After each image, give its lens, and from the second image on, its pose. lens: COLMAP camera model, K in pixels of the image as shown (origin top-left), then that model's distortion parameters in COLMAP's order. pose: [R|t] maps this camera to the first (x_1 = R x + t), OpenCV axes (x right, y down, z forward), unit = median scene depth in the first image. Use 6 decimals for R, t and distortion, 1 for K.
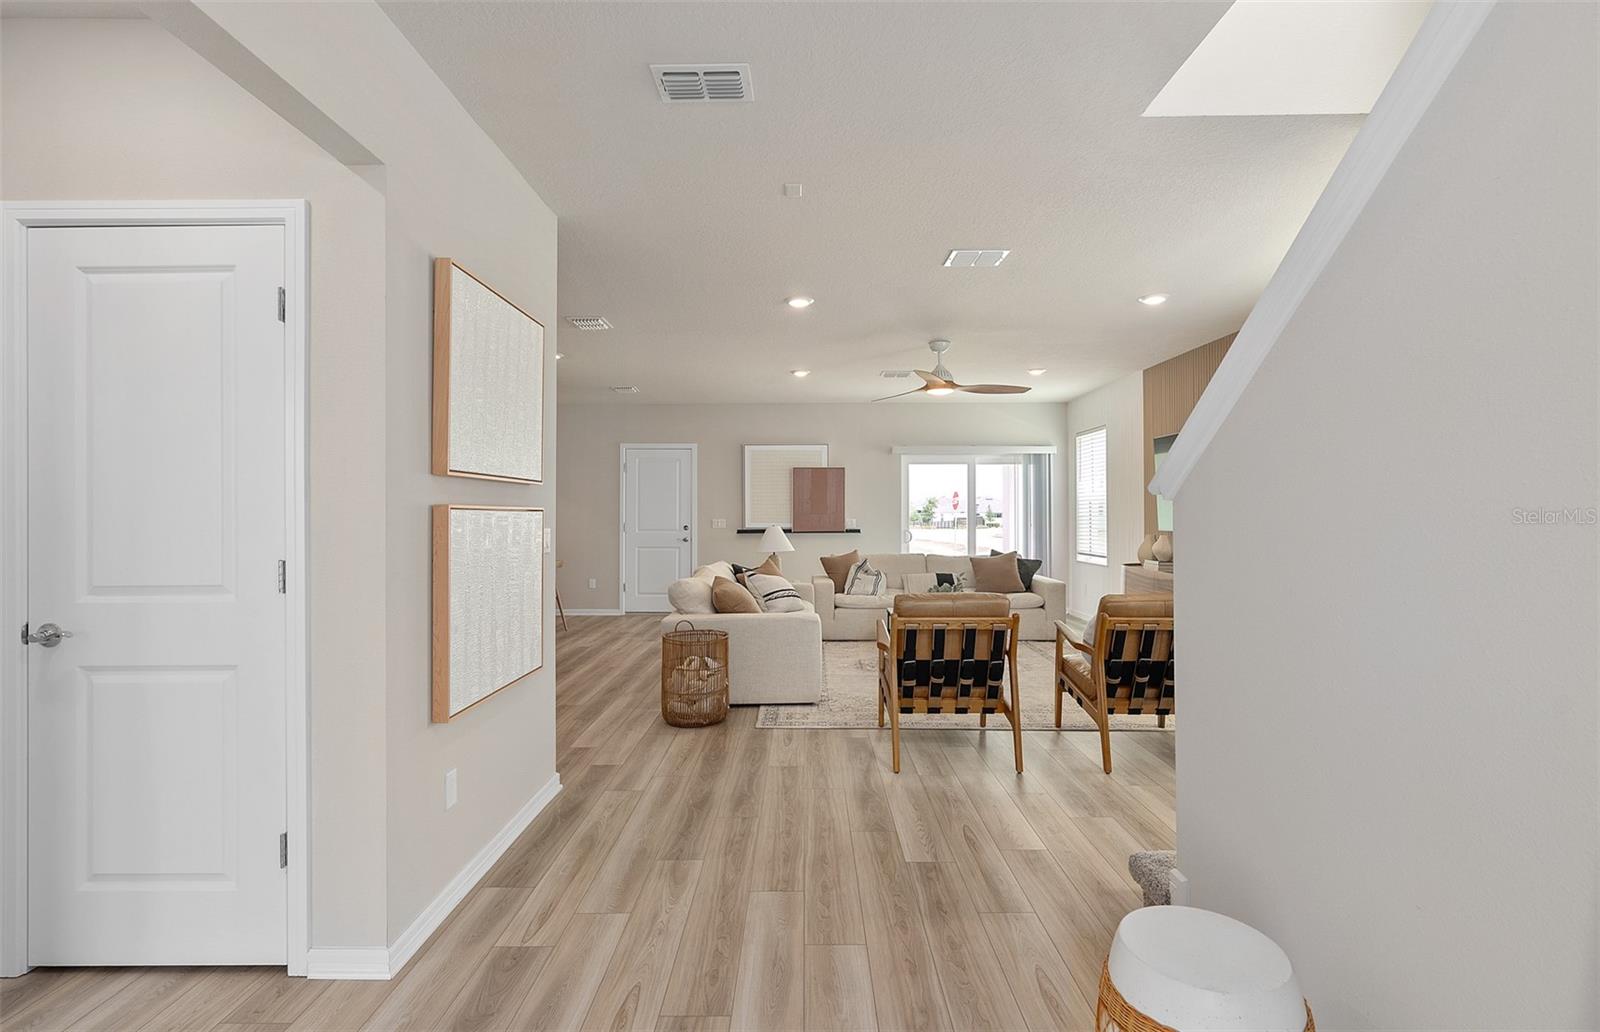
lens RADIAL K [[752.2, 0, 800.6], [0, 752.2, 506.2], [0, 0, 1]] dist [-0.001775, 0.000181]
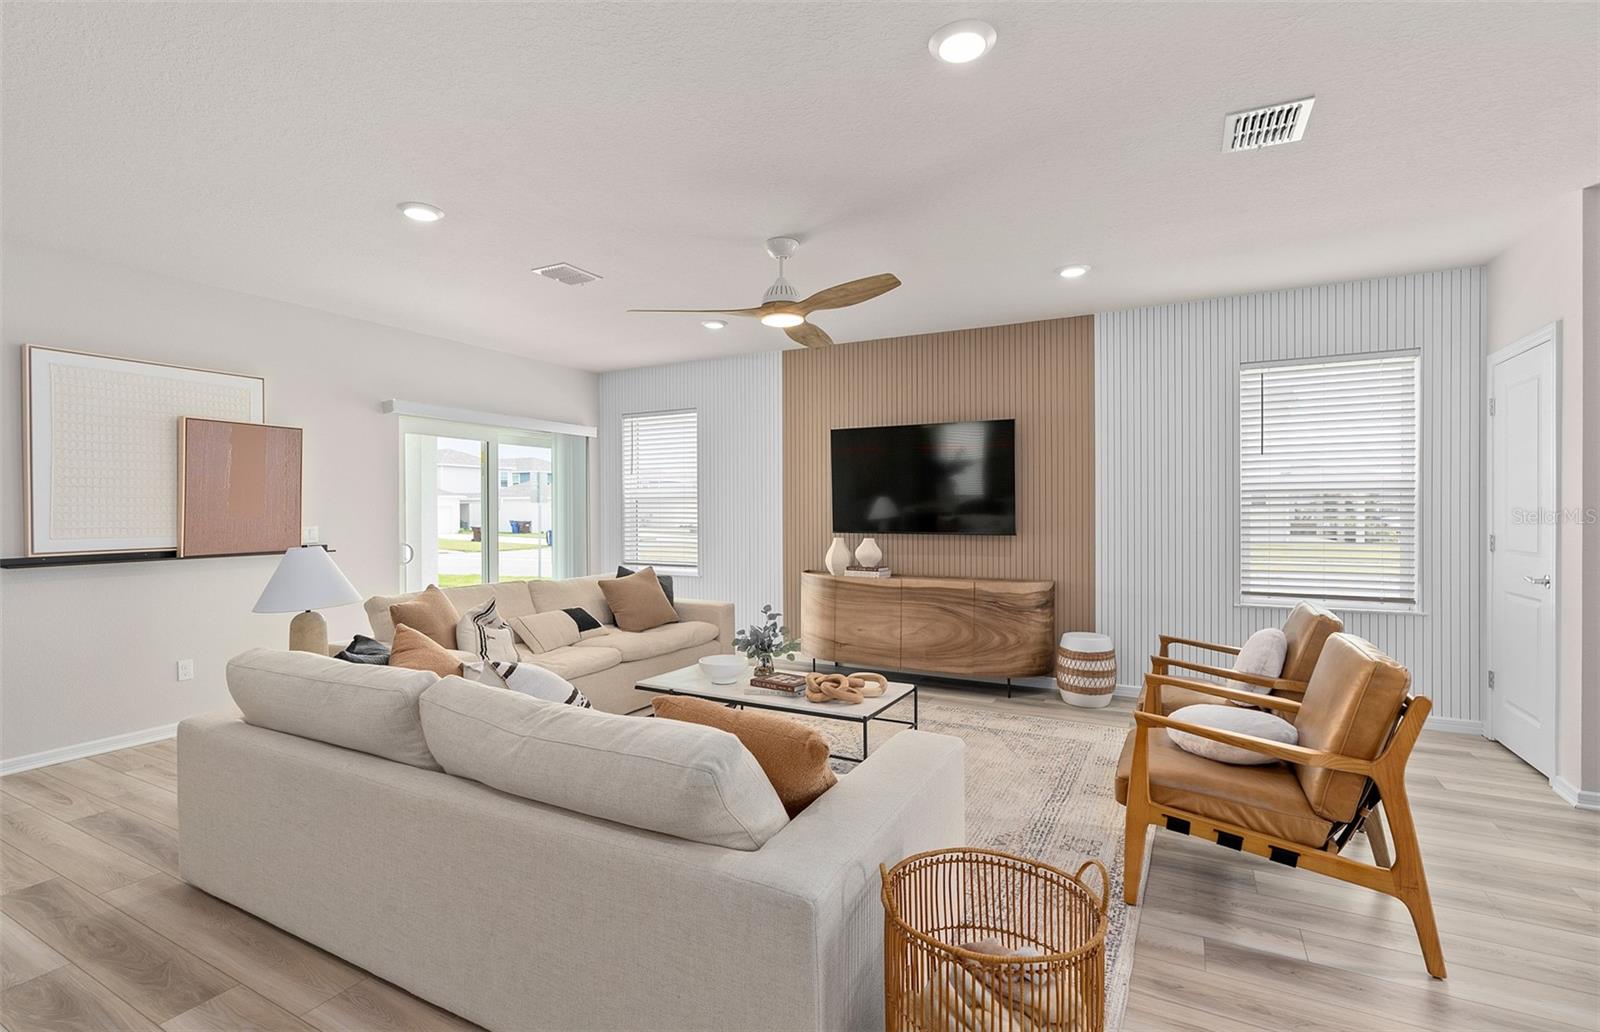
lens RADIAL K [[722.4, 0, 800.0], [0, 722.4, 516.0], [0, 0, 1]] dist [-0.004957, 0.000841]
pose [[0.468925, -0.004886, 0.883224, -0.272250], [-0.005878, 0.999945, 0.008653, 0.003951], [-0.883218, -0.009250, 0.468871, 0.562662]]
